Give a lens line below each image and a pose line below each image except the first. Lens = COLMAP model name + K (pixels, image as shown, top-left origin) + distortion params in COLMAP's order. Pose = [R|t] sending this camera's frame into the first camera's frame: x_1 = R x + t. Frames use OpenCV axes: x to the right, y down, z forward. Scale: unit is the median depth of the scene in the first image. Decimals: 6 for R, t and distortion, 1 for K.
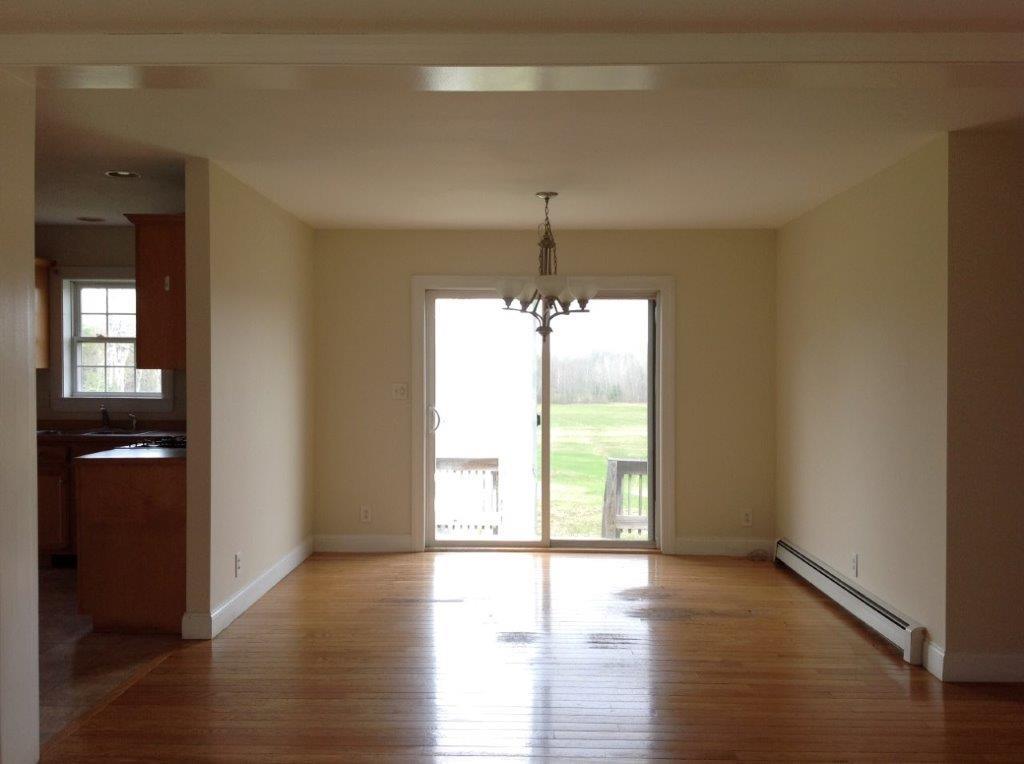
lens RADIAL K [[931.2, 0, 512.0], [0, 931.2, 382.0], [0, 0, 1]] dist [0.121799, -0.238263]
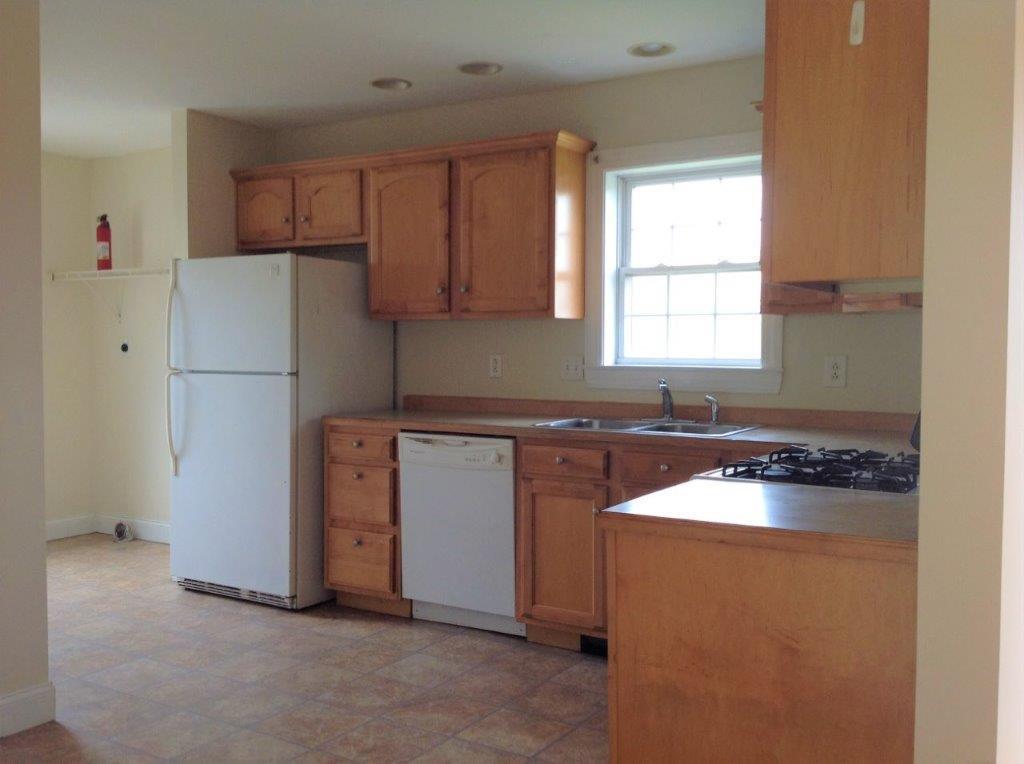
lens RADIAL K [[931.2, 0, 512.0], [0, 931.2, 382.0], [0, 0, 1]] dist [0.121799, -0.238263]
pose [[0.848062, 0.022779, -0.529407, -0.203251], [-0.010367, 0.999598, 0.026402, 0.012121], [0.529796, -0.016903, 0.847957, 0.453500]]
